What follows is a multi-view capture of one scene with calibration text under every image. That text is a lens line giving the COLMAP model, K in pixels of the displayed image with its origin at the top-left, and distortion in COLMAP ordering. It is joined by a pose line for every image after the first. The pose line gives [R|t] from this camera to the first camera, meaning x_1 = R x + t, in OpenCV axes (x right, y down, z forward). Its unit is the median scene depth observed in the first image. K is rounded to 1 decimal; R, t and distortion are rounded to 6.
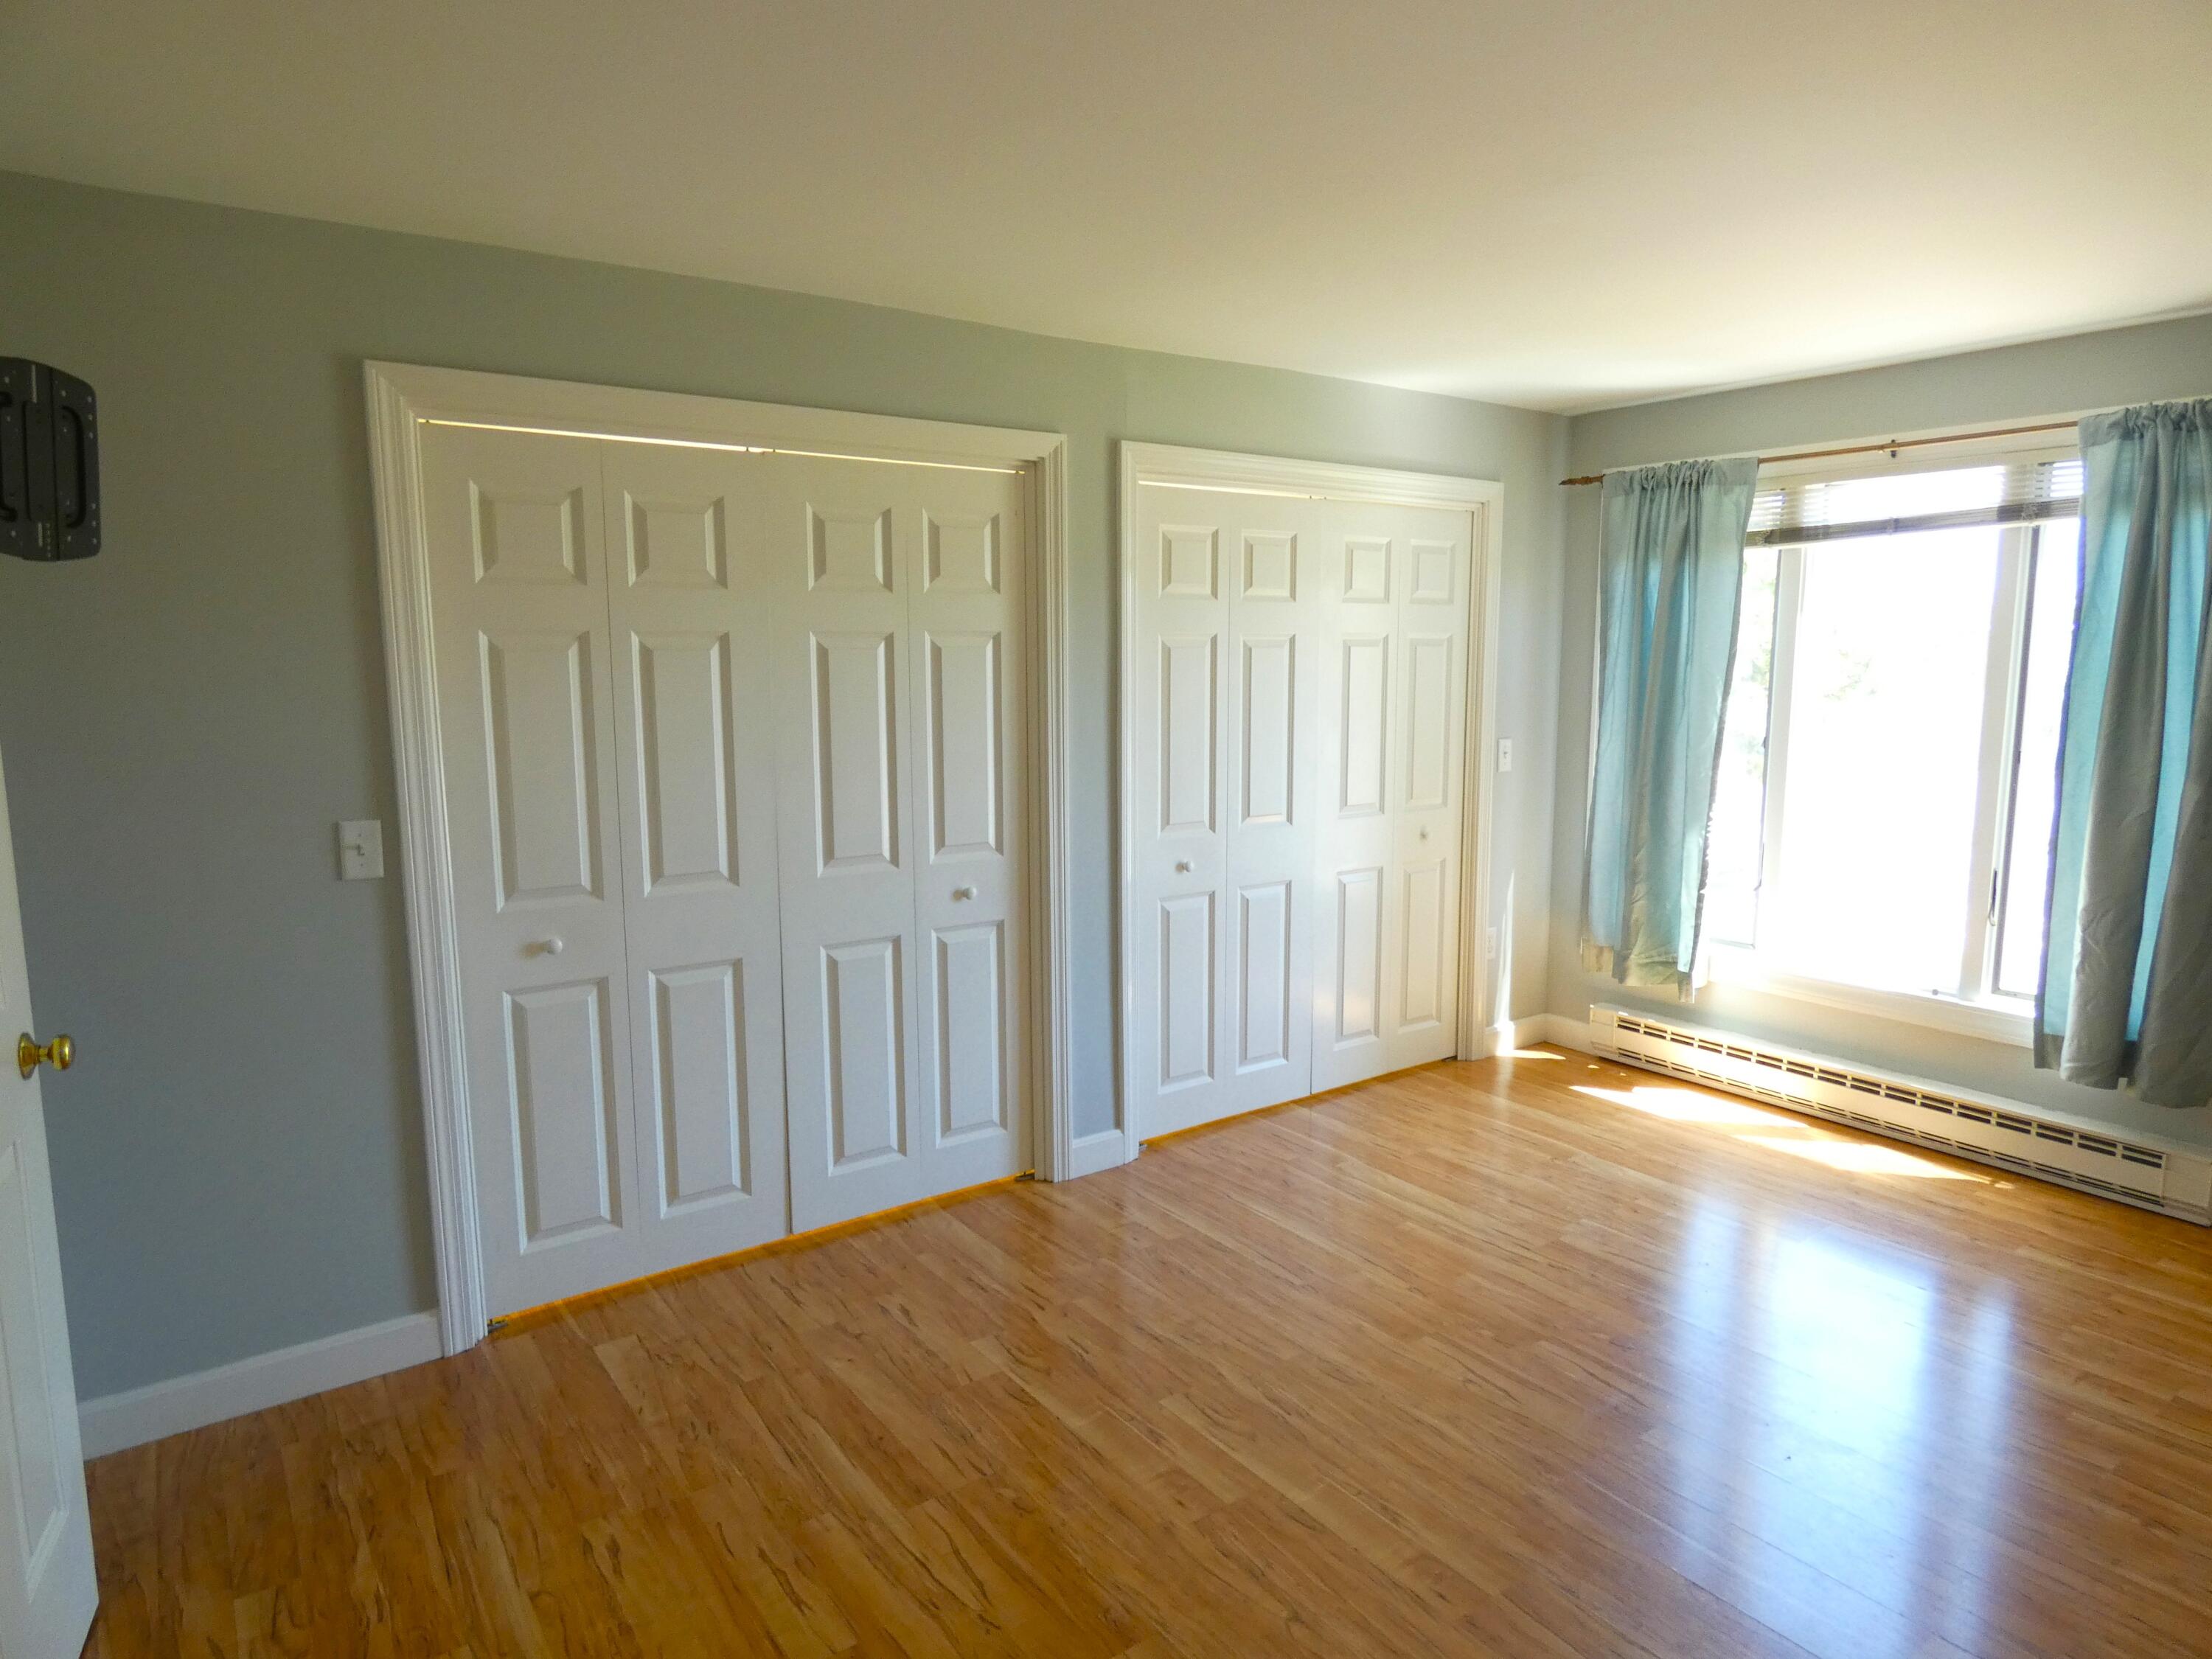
lens RADIAL K [[1326.6, 0, 1097.0], [0, 1326.6, 842.7], [0, 0, 1]] dist [-0.006122, 0.005063]
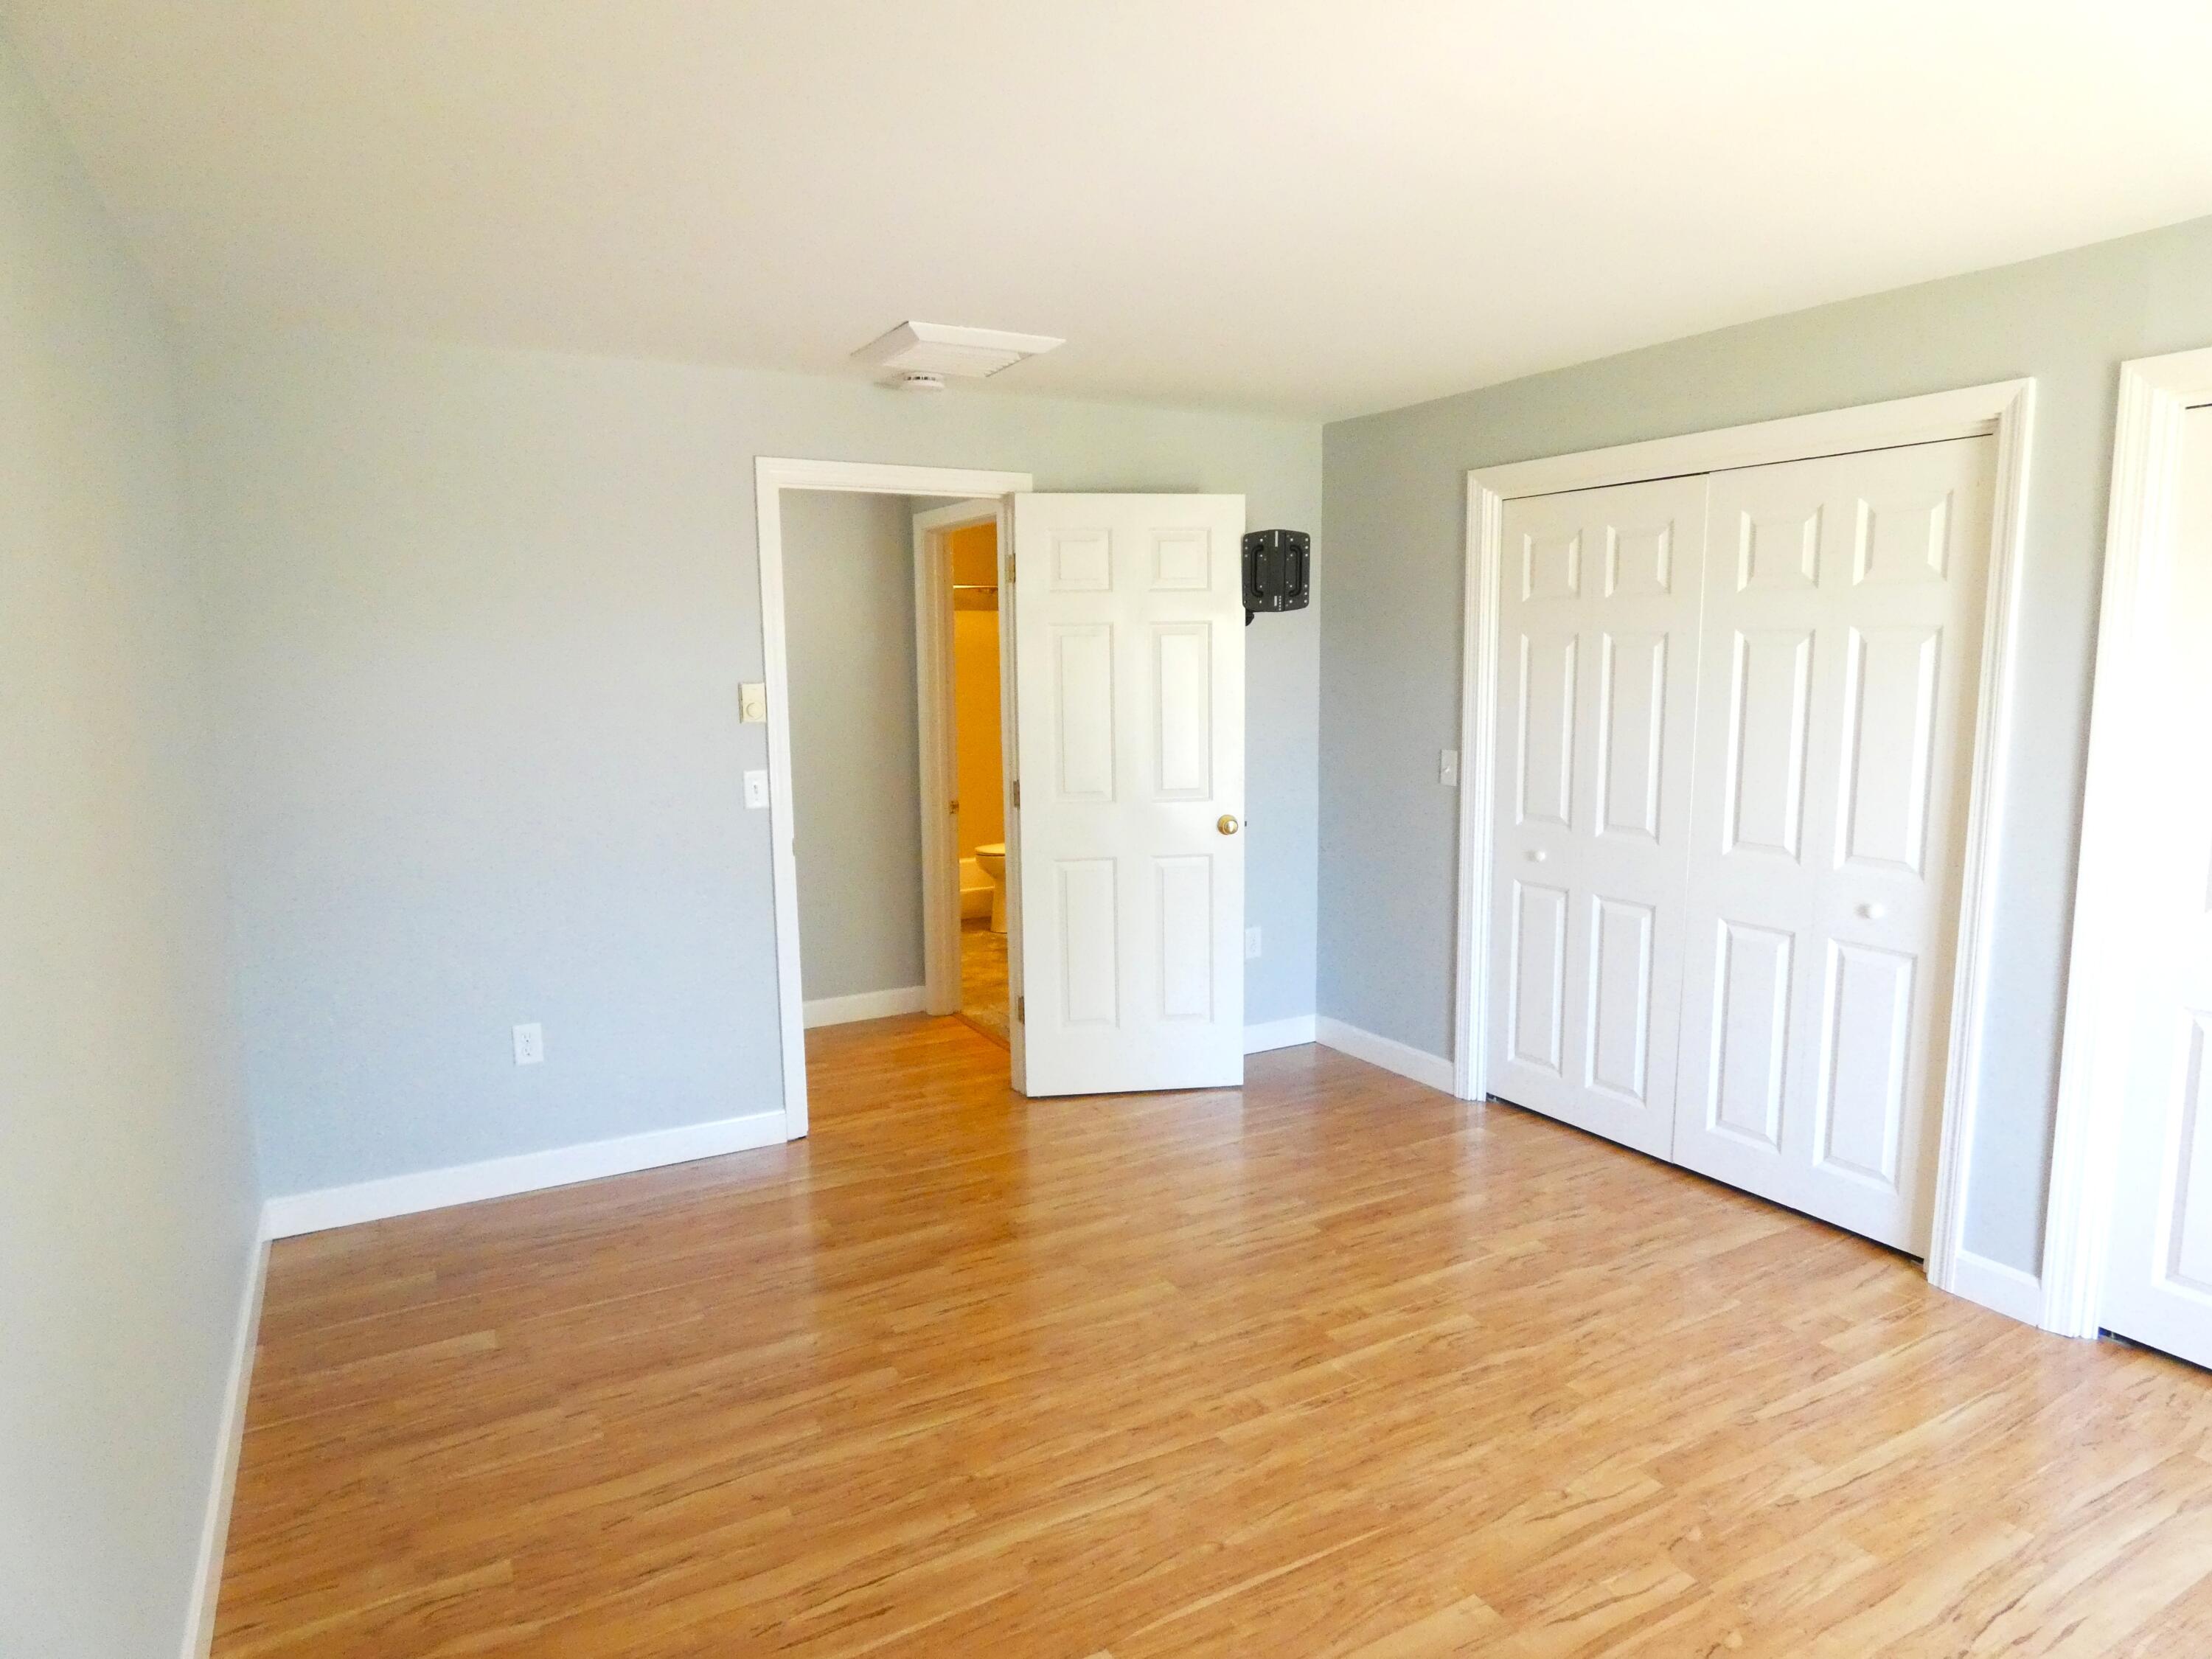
lens RADIAL K [[1326.6, 0, 1116.9], [0, 1326.6, 817.8], [0, 0, 1]] dist [-0.006122, 0.005063]
pose [[-0.109387, 0.126038, -0.985976, 0.785810], [-0.130924, 0.981460, 0.139986, -0.078197], [0.985339, 0.144400, -0.090857, 0.514641]]
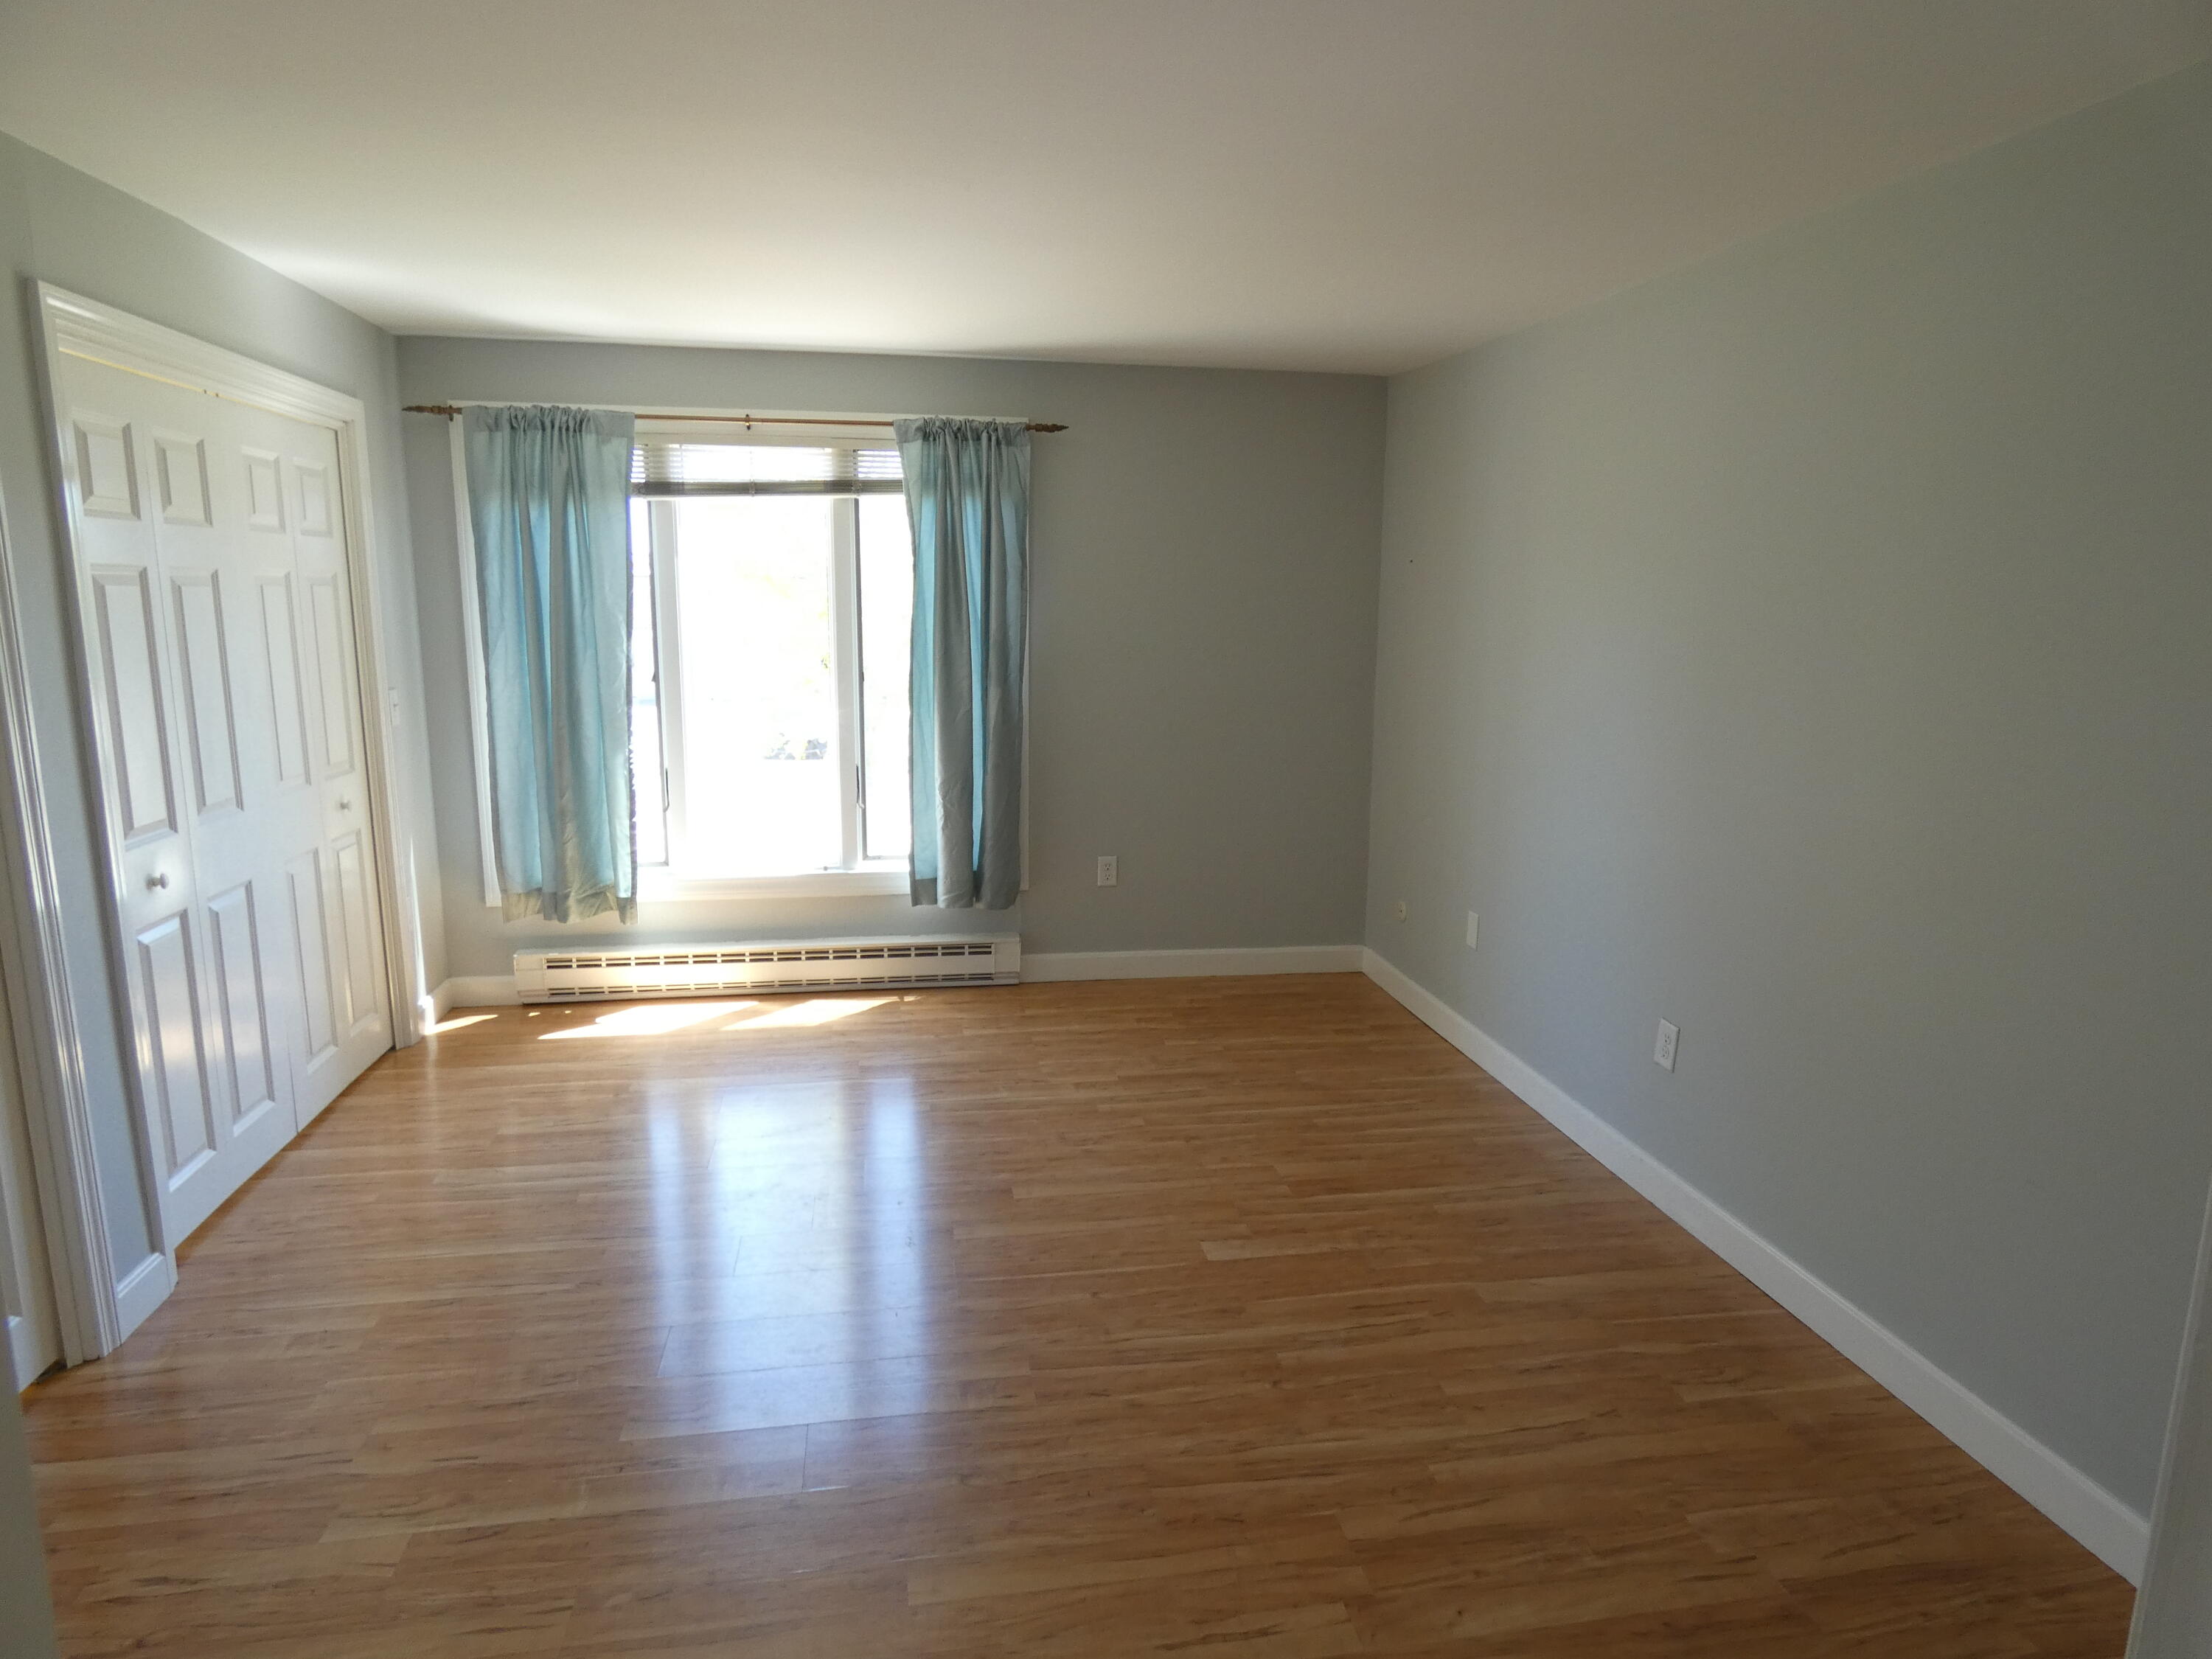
lens RADIAL K [[1326.6, 0, 1118.7], [0, 1326.6, 854.3], [0, 0, 1]] dist [-0.006122, 0.005063]
pose [[0.434560, -0.168136, 0.884810, -0.366514], [0.120808, 0.984424, 0.127732, -0.028489], [-0.892504, 0.051385, 0.448103, 0.192889]]
